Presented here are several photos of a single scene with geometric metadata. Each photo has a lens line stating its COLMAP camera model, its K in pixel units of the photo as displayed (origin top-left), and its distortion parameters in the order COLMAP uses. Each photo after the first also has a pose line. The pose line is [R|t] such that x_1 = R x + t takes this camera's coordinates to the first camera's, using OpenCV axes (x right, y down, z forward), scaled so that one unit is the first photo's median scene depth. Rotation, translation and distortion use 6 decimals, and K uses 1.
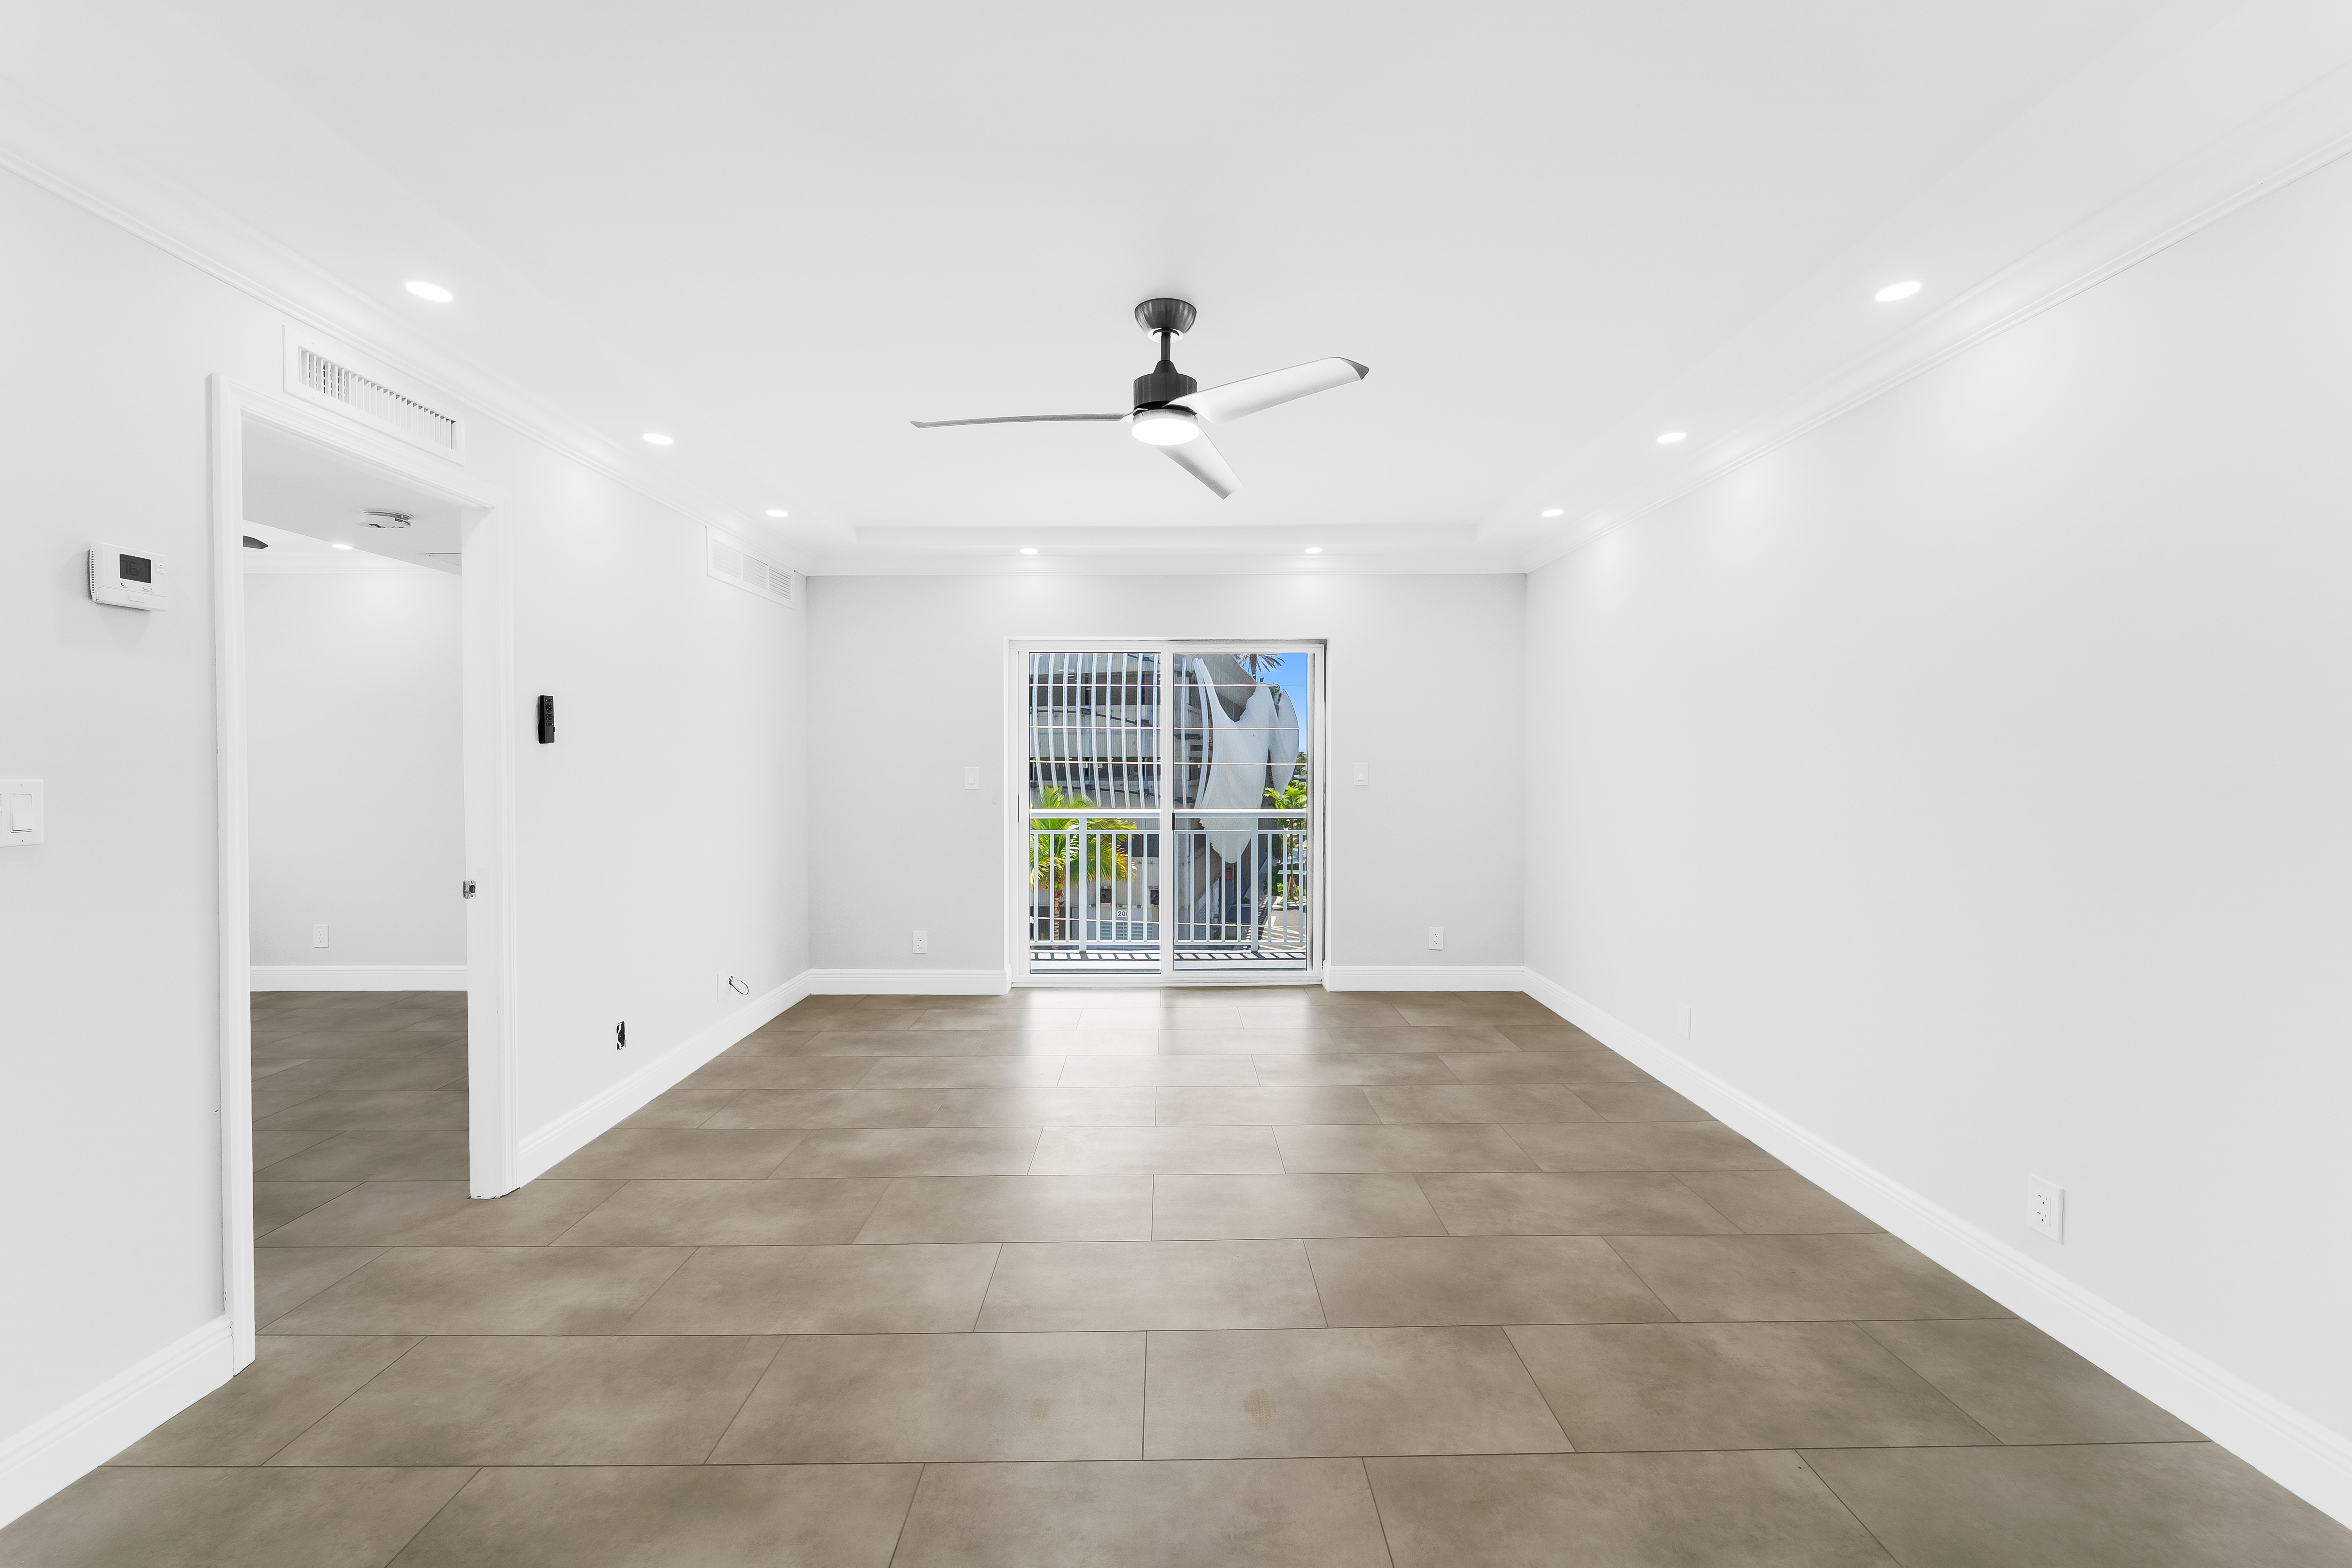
lens RADIAL K [[998.5, 0, 1176.0], [0, 998.5, 784.0], [0, 0, 1]] dist [0.000731, -0.000182]
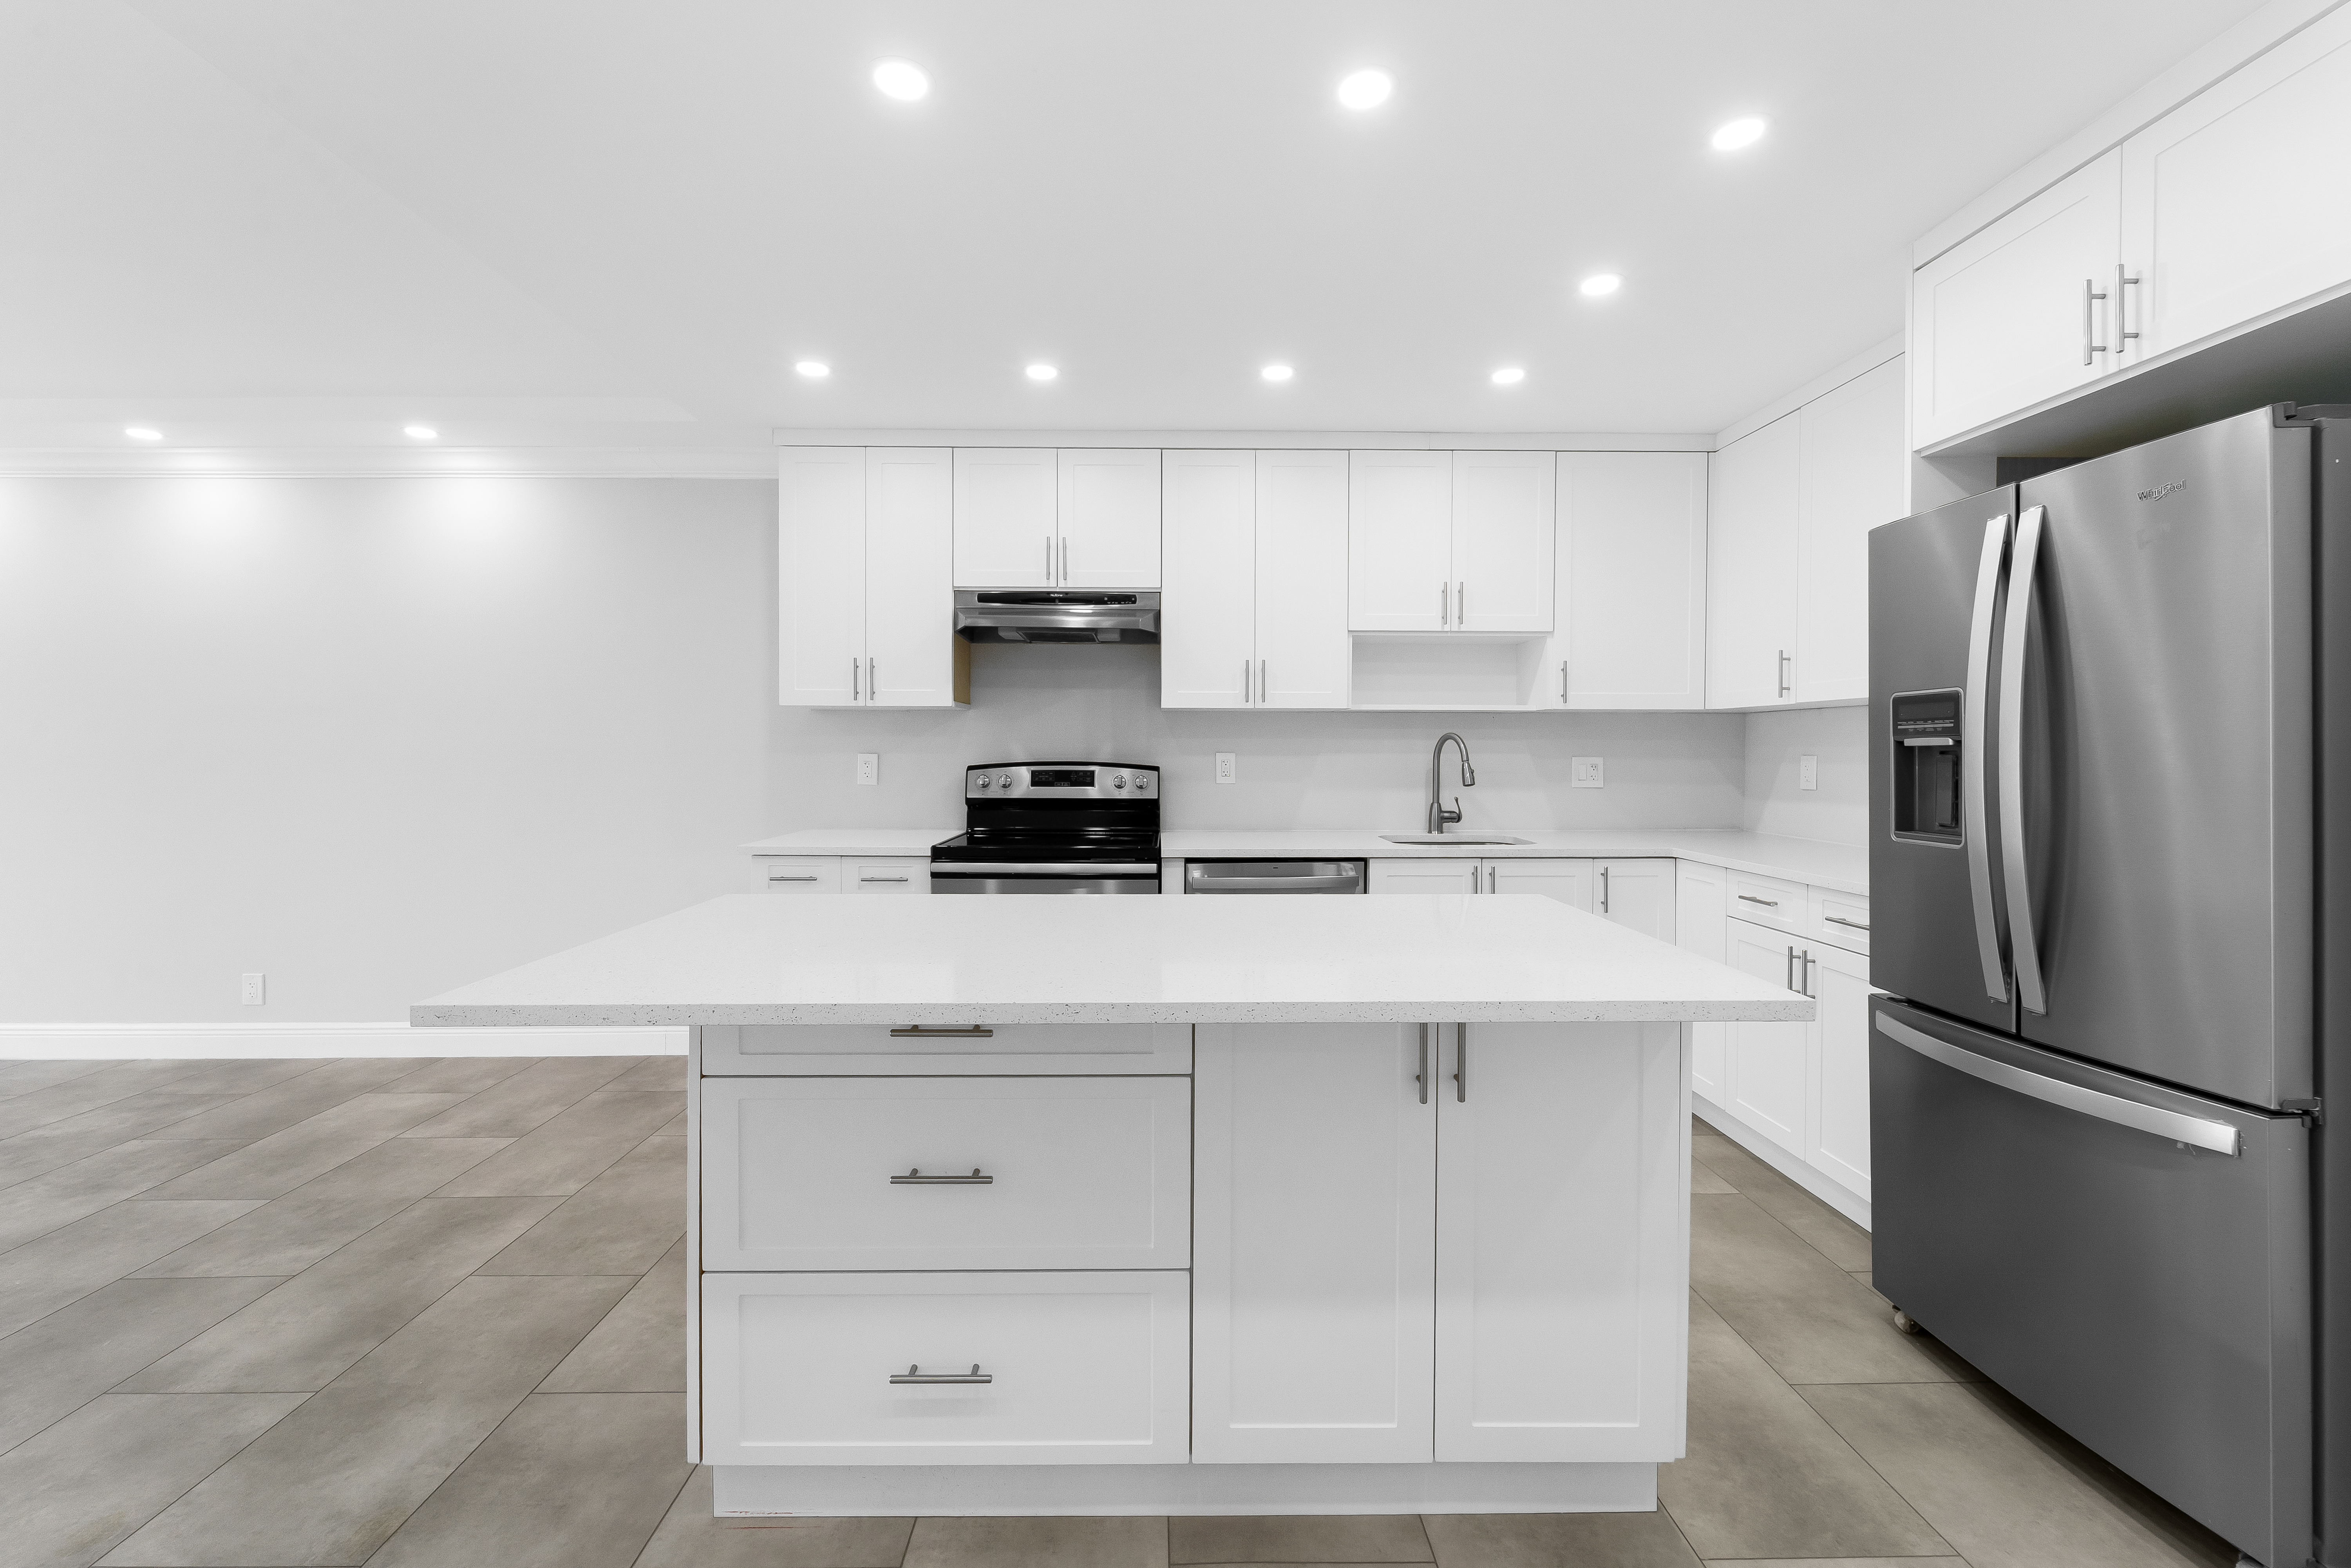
lens RADIAL K [[964.6, 0, 1175.9], [0, 964.6, 763.3], [0, 0, 1]] dist [0.000737, -0.002381]
pose [[0.005569, -0.010607, 0.999928, -0.346763], [0.019229, 0.999760, 0.010499, 0.015595], [-0.999800, 0.019169, 0.005772, -0.274570]]
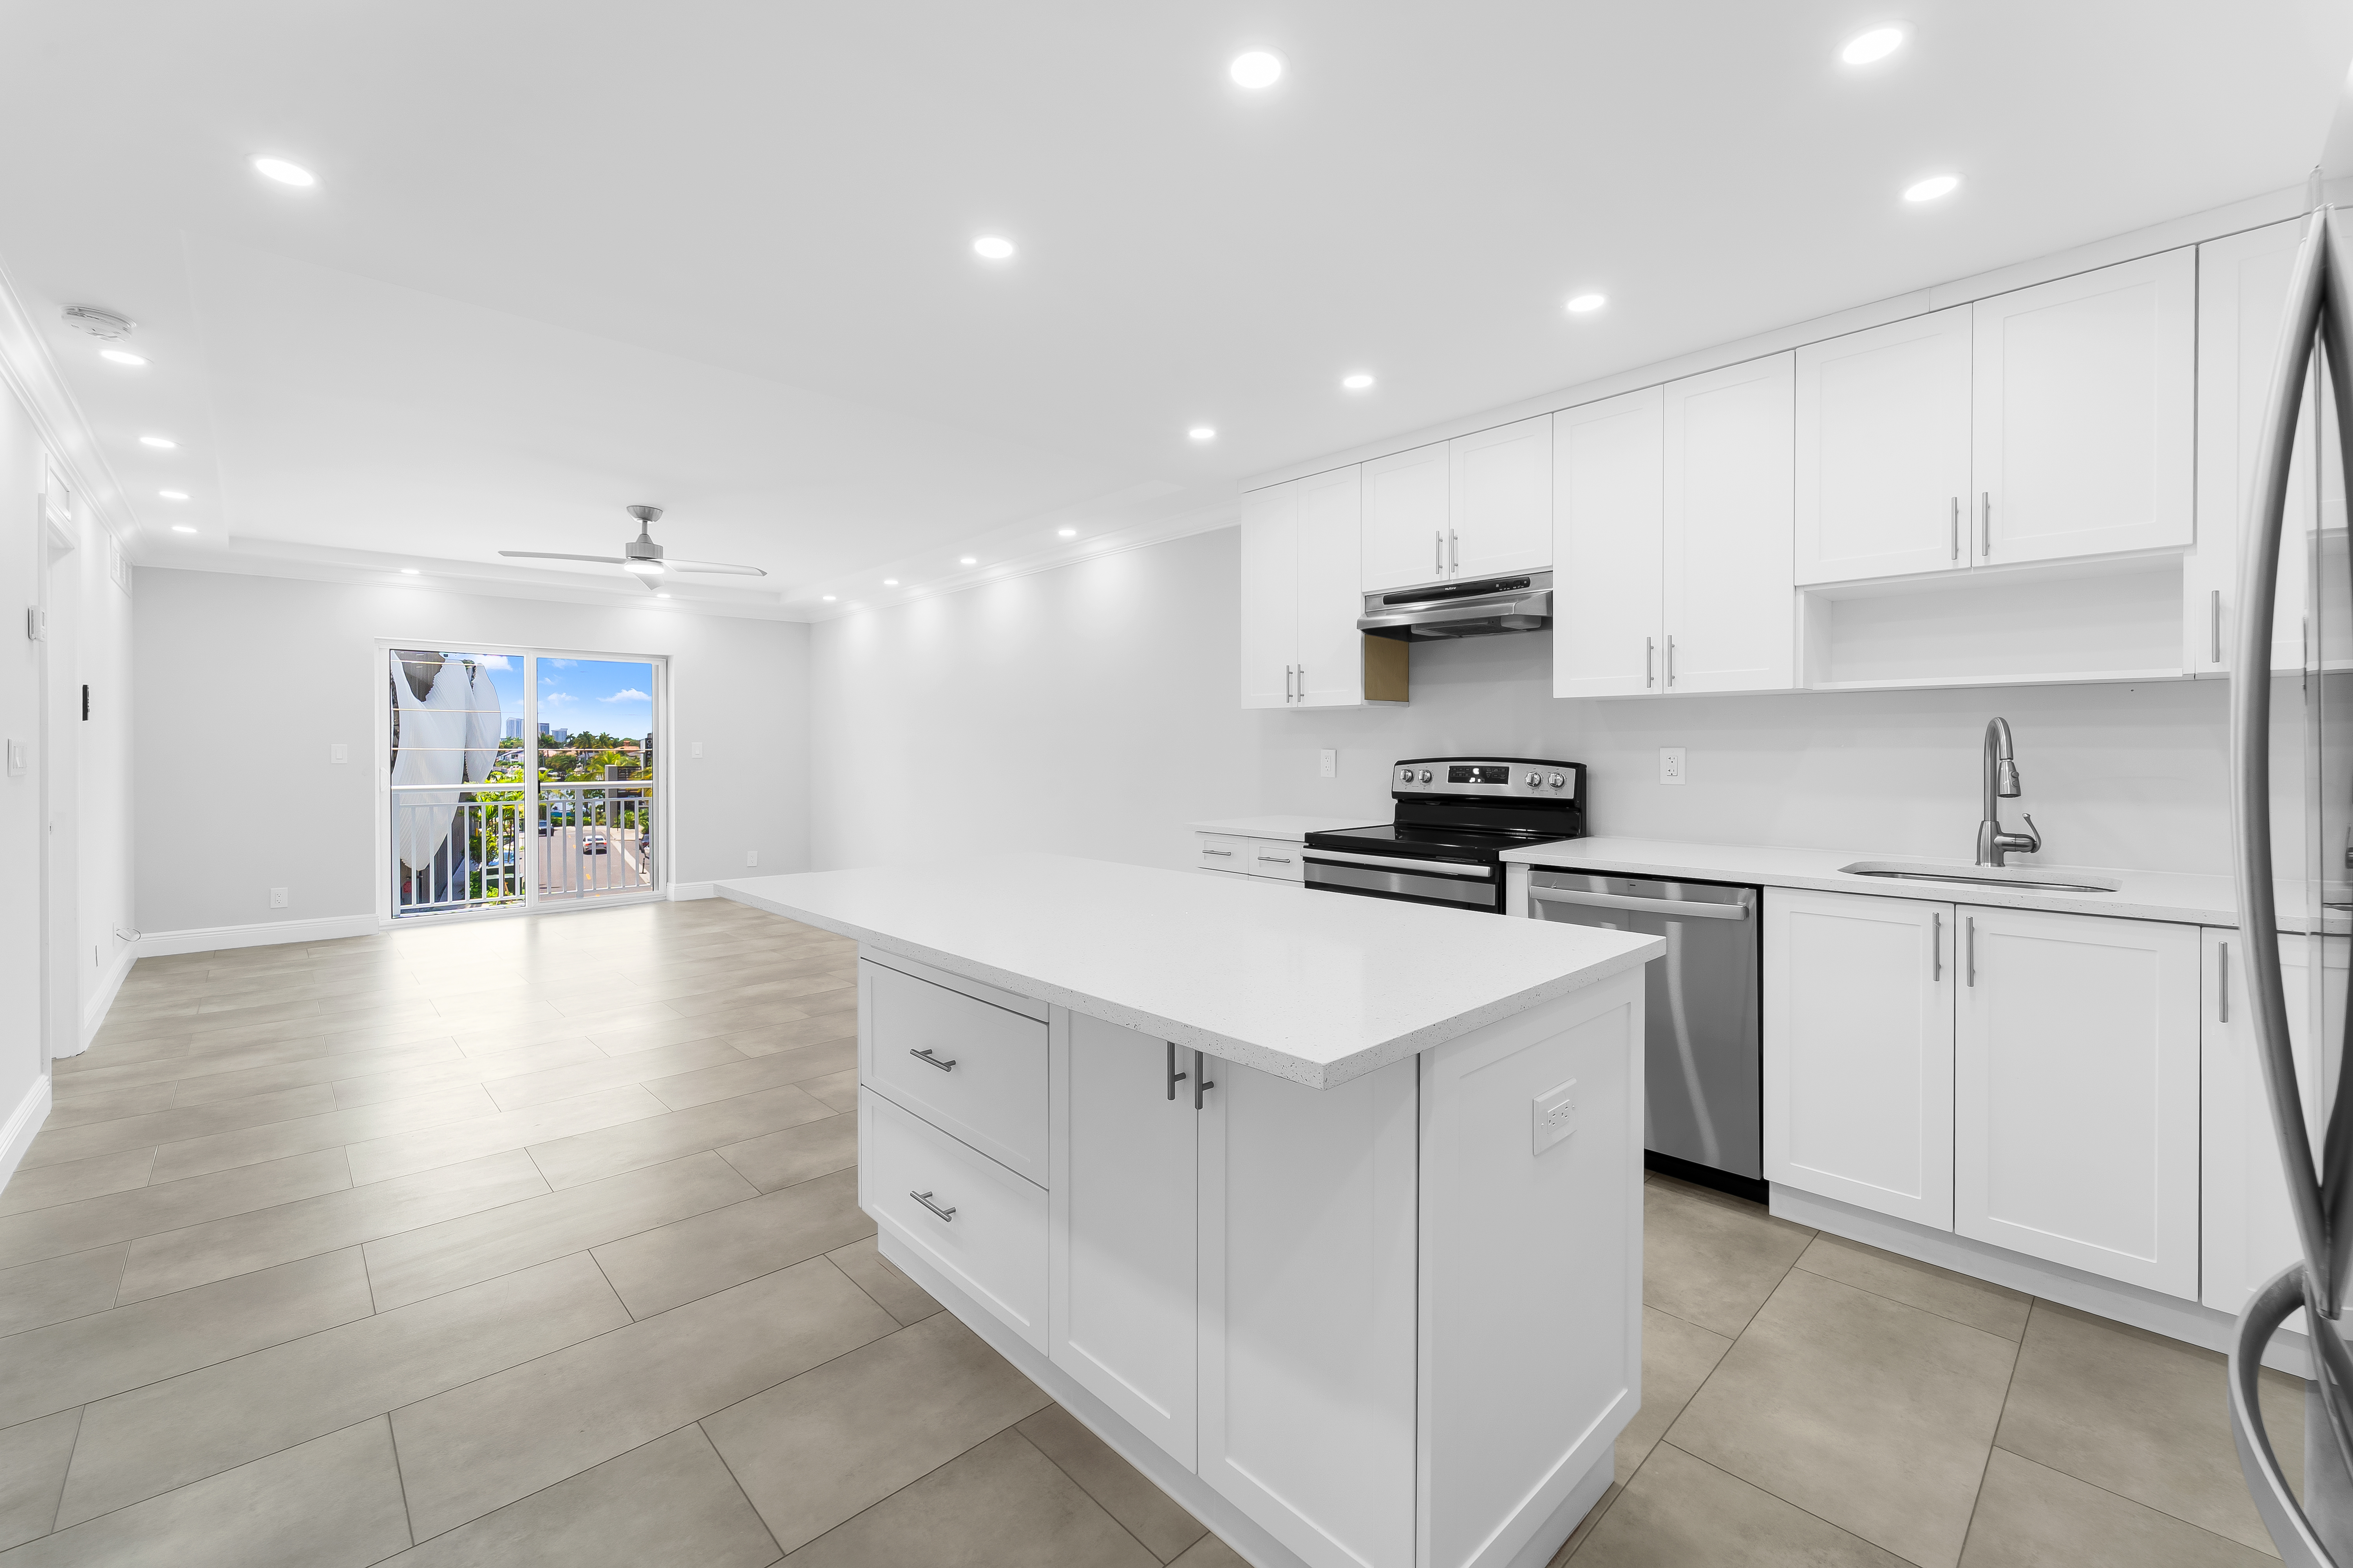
lens RADIAL K [[952.9, 0, 1183.8], [0, 952.9, 753.4], [0, 0, 1]] dist [0.001025, -0.000156]
pose [[0.738999, -0.003228, 0.673699, -0.248133], [0.014327, 0.999838, -0.010924, 0.021991], [-0.673555, 0.017725, 0.738925, -0.554245]]
